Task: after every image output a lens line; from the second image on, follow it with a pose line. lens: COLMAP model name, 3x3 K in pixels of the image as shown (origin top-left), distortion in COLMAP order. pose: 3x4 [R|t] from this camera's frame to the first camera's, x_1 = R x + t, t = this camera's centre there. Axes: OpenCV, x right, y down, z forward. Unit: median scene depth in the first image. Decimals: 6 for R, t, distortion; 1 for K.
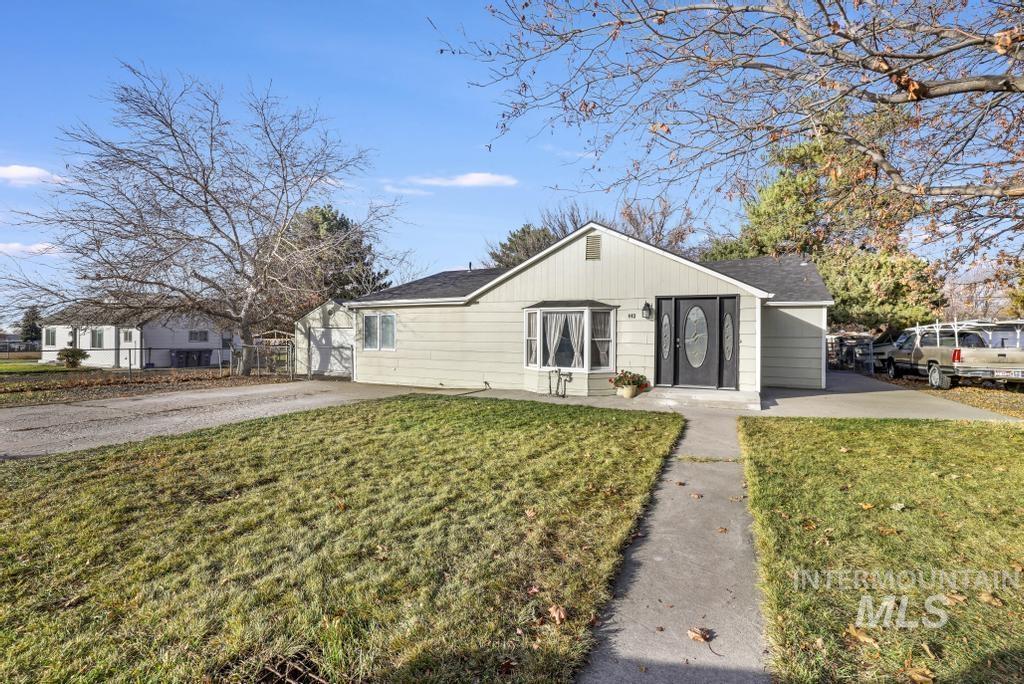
lens RADIAL K [[440.7, 0, 528.2], [0, 440.7, 334.8], [0, 0, 1]] dist [-0.023955, 0.001314]
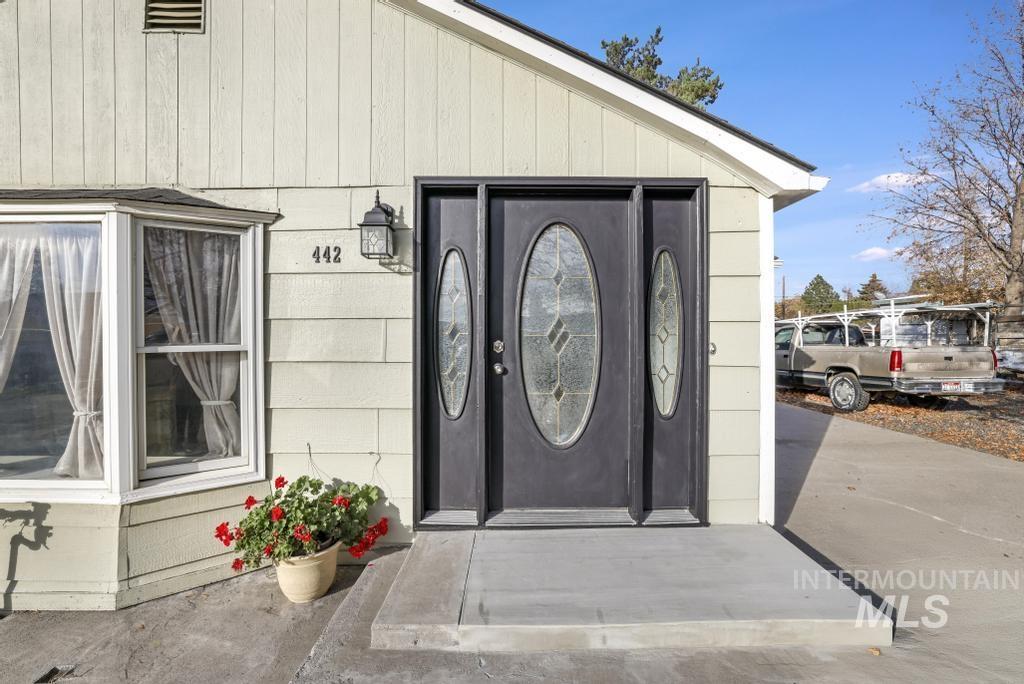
lens RADIAL K [[440.7, 0, 503.8], [0, 440.7, 343.4], [0, 0, 1]] dist [-0.023955, 0.001314]
pose [[0.911031, -0.017526, 0.411965, 0.214150], [0.008076, 0.999663, 0.024668, 0.002610], [-0.412259, -0.019146, 0.910866, 0.694490]]
